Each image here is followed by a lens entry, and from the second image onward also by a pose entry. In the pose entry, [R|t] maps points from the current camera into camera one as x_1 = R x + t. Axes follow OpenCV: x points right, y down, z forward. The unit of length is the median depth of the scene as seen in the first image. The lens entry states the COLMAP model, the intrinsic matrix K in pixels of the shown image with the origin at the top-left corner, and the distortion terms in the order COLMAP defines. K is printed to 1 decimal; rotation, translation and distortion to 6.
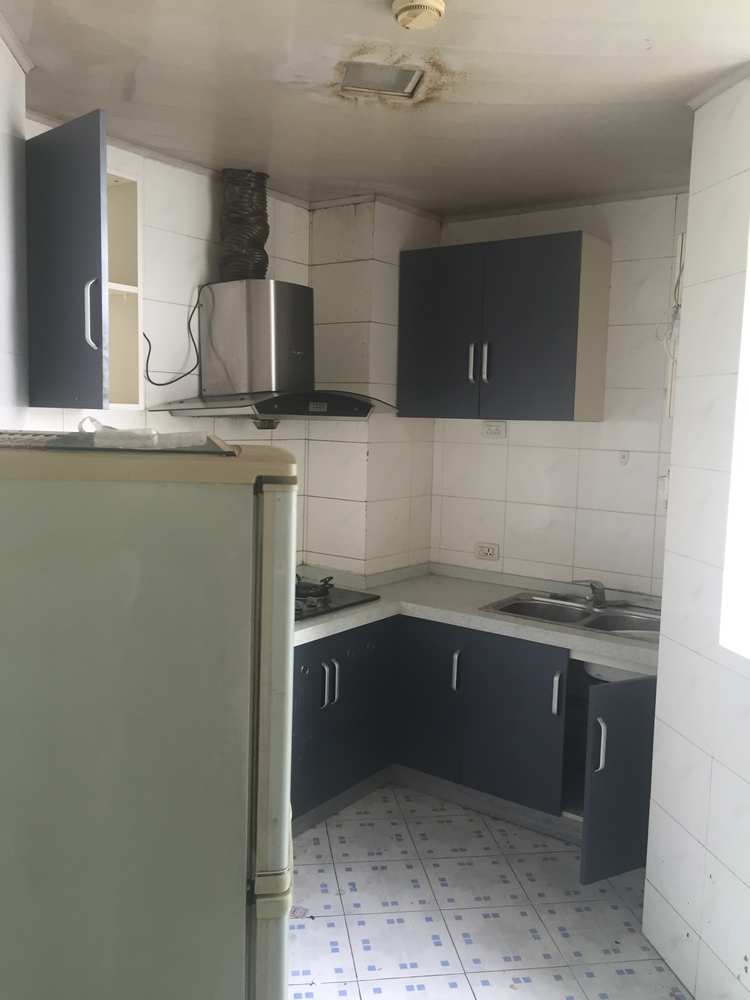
lens RADIAL K [[860.1, 0, 375.0], [0, 860.1, 500.0], [0, 0, 1]] dist [0.072572, 0.002591]
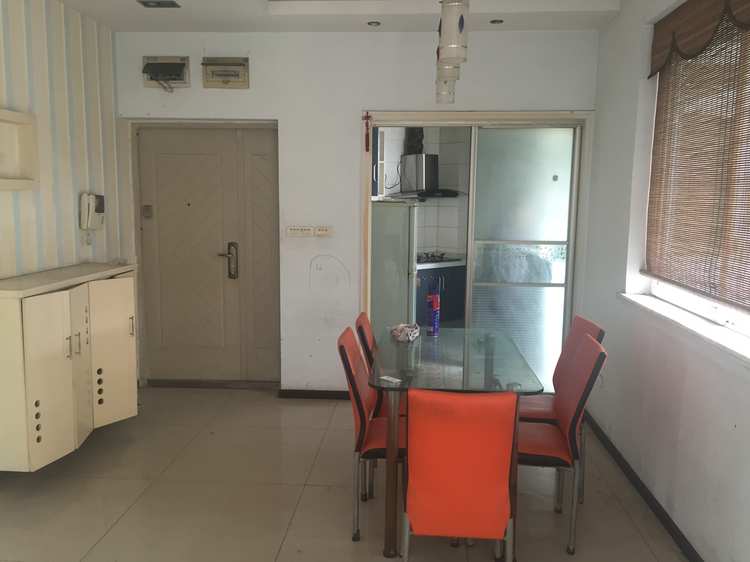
lens RADIAL K [[645.0, 0, 375.0], [0, 645.0, 281.0], [0, 0, 1]] dist [0.072572, 0.002591]
pose [[0.972206, 0.017274, -0.233489, 0.255627], [-0.010294, 0.999464, 0.031076, 0.129934], [0.233901, -0.027809, 0.971863, -1.291353]]
